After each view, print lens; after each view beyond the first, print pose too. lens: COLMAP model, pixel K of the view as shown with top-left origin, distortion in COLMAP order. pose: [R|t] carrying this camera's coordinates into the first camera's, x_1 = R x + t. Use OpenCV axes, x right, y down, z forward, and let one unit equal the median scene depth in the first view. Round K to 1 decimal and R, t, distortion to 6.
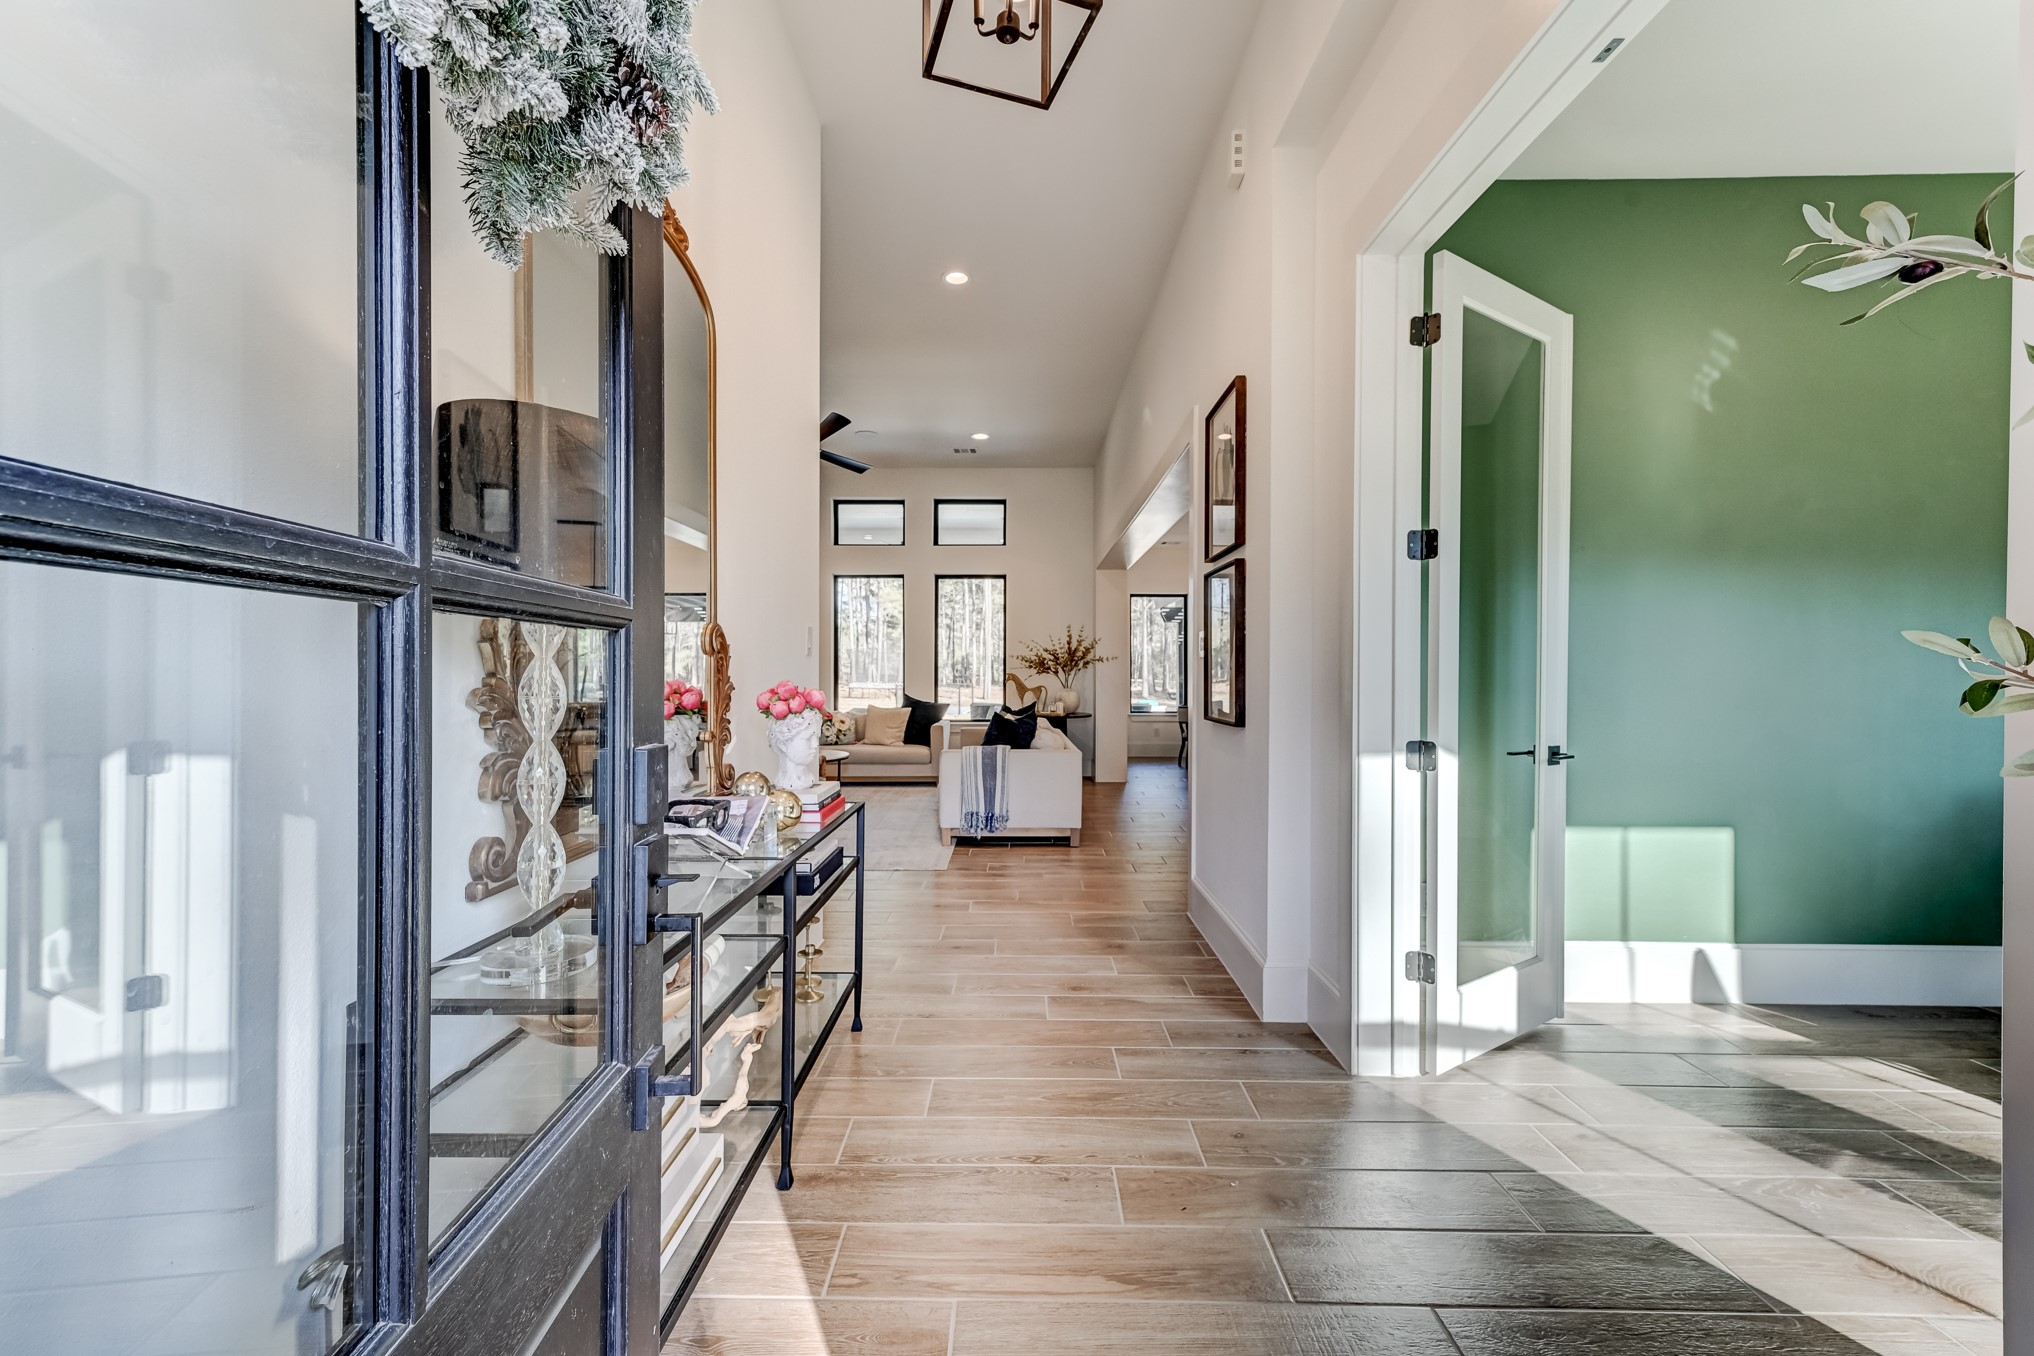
lens RADIAL K [[776.1, 0, 1012.4], [0, 776.1, 673.1], [0, 0, 1]] dist [0.000174, 0.000001]
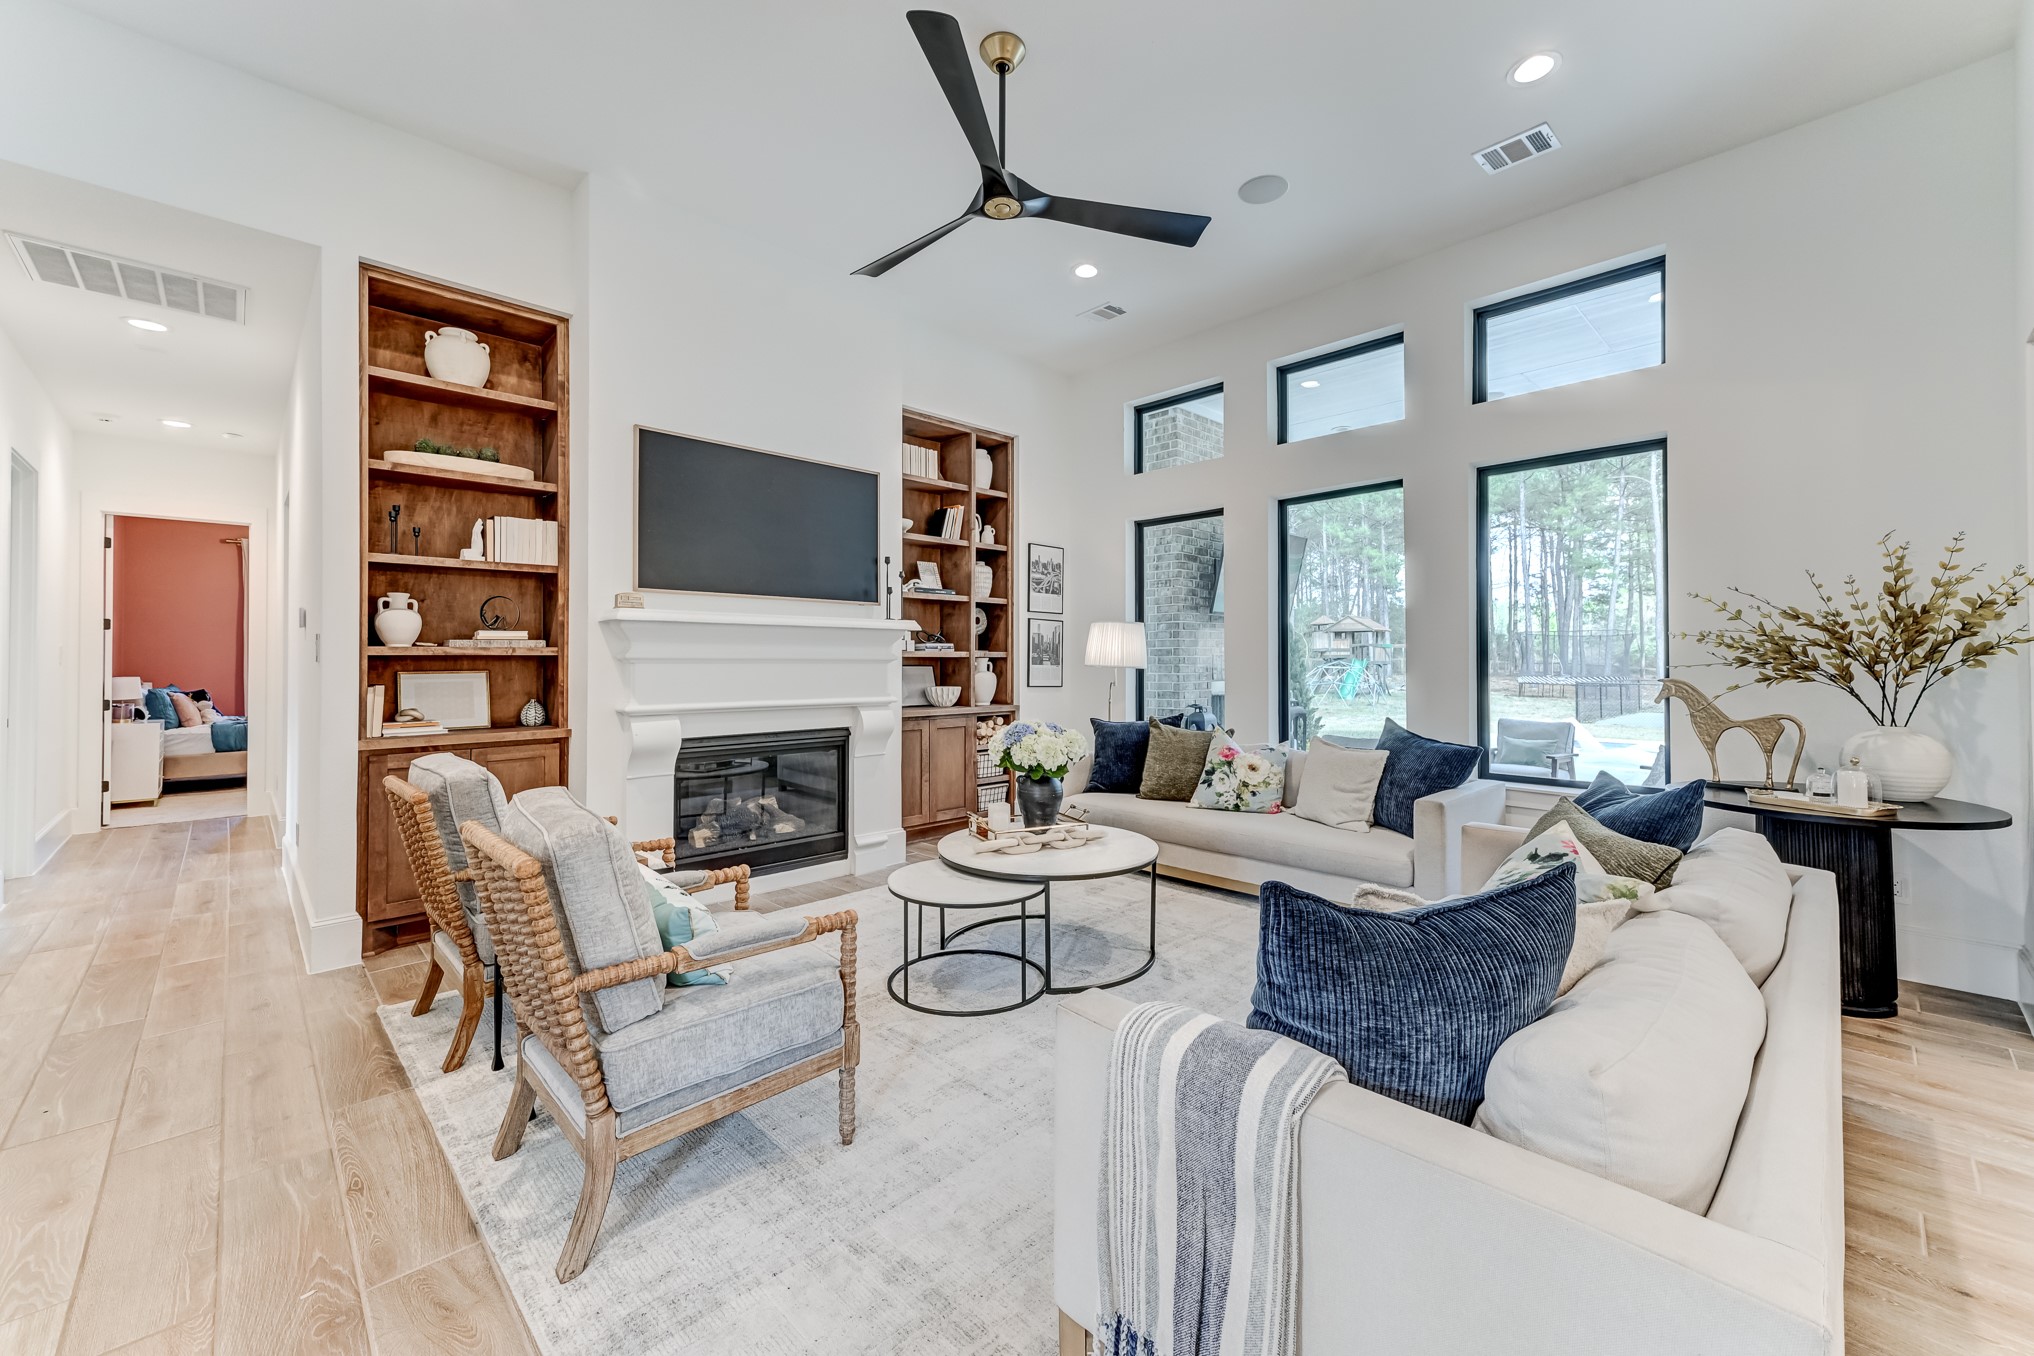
lens RADIAL K [[797.3, 0, 1027.7], [0, 797.3, 649.9], [0, 0, 1]] dist [0.008535, 0.000918]
pose [[0.699417, -0.012298, -0.714608, 0.059234], [-0.001149, 0.999831, -0.018331, -0.006596], [0.714713, 0.013642, 0.699284, 0.487928]]
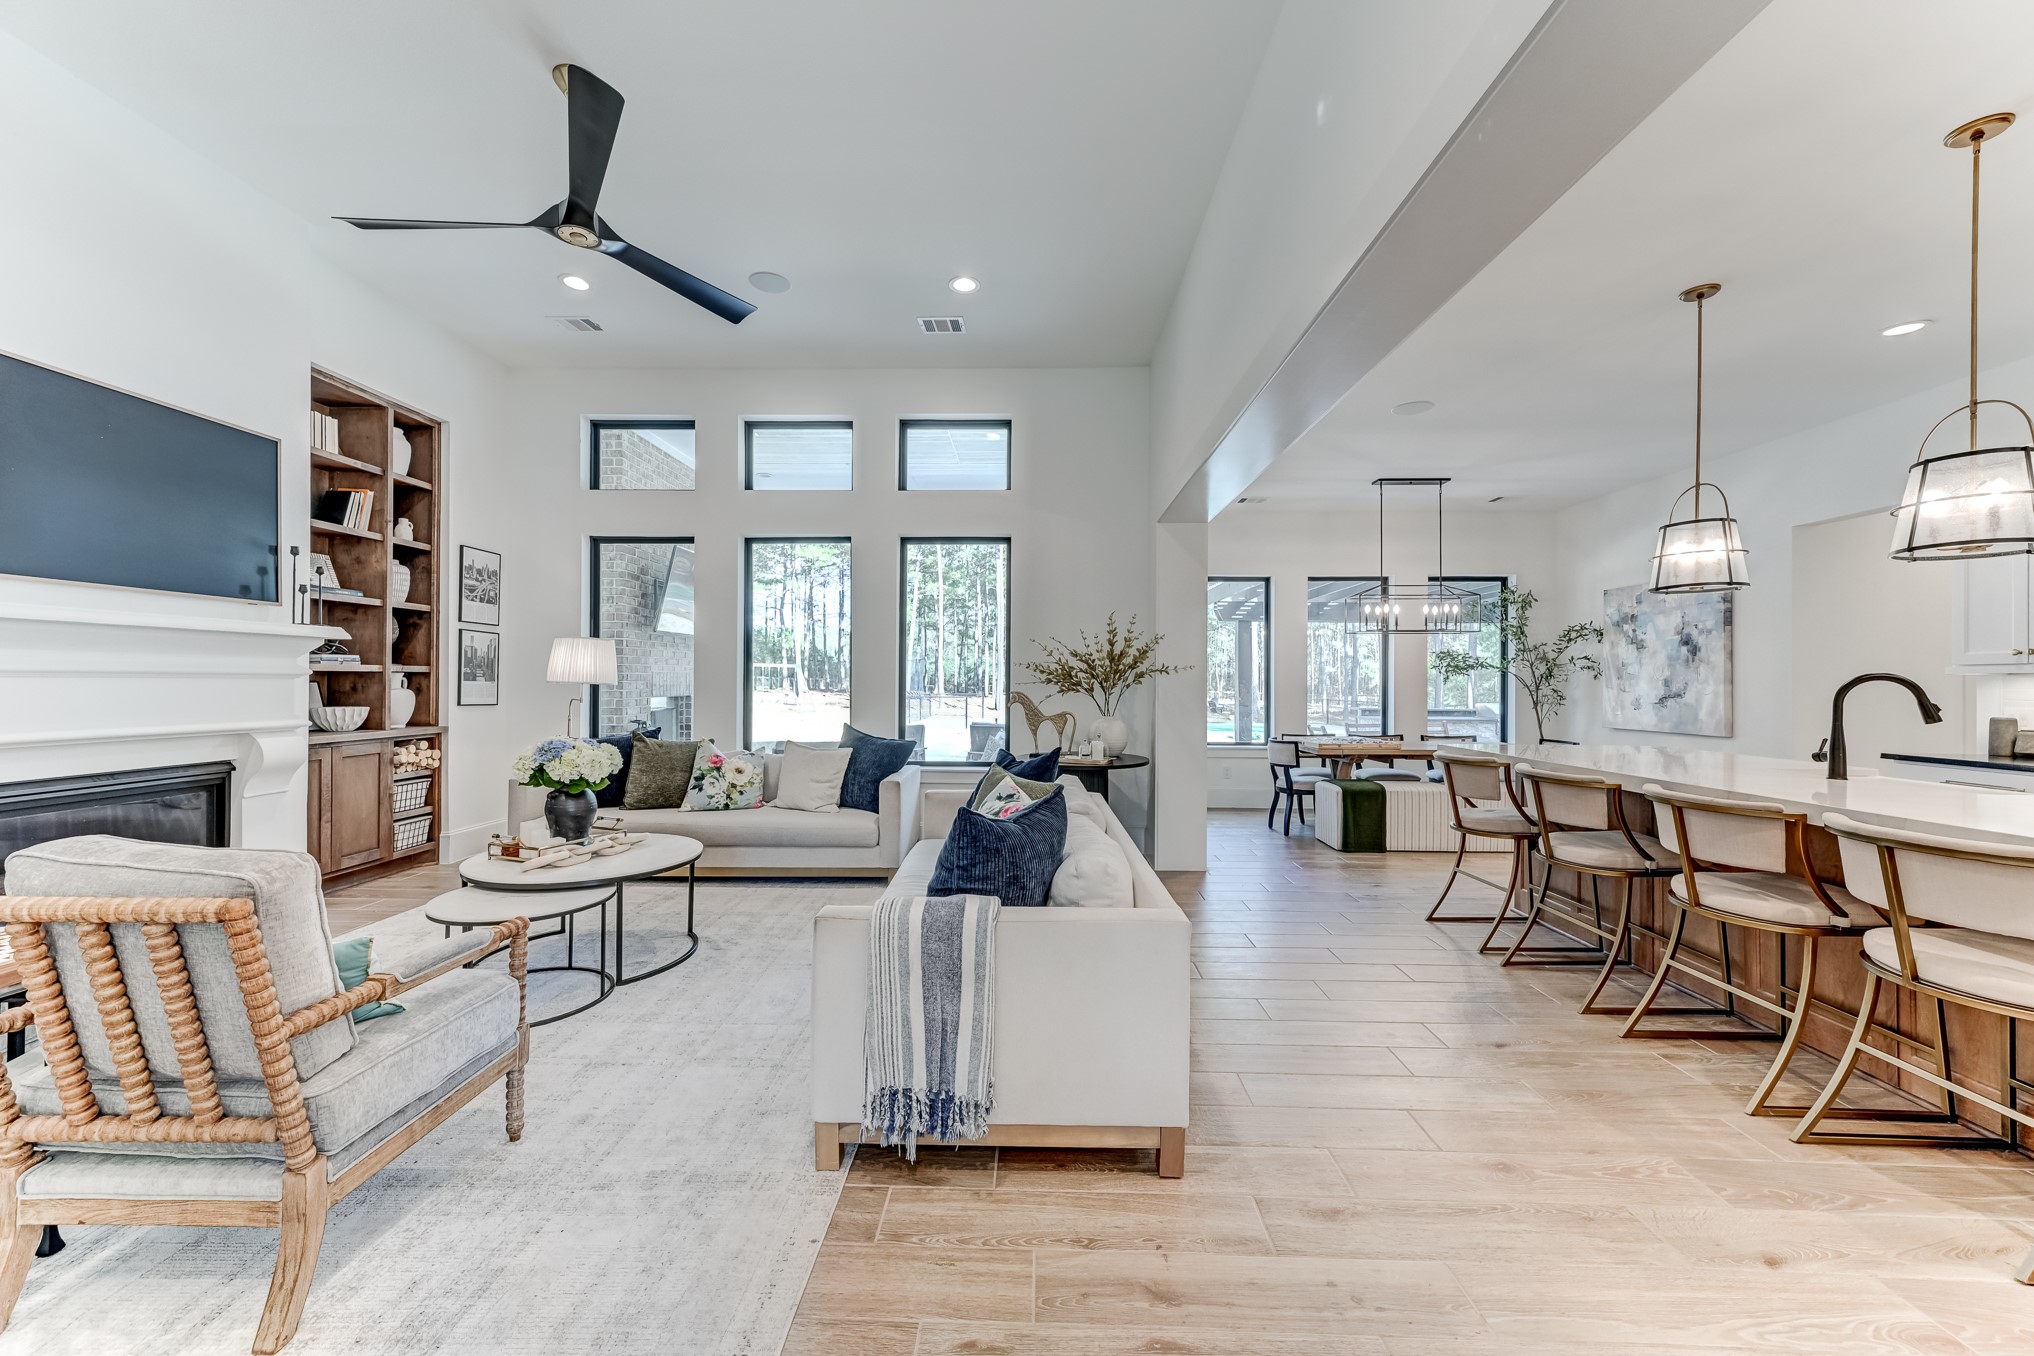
lens RADIAL K [[797.3, 0, 999.1], [0, 797.3, 676.3], [0, 0, 1]] dist [0.008535, 0.000918]
pose [[0.999612, 0.004124, -0.027542, 0.001409], [-0.004362, 0.999954, -0.008592, -0.006357], [0.027505, 0.008709, 0.999584, 0.362705]]
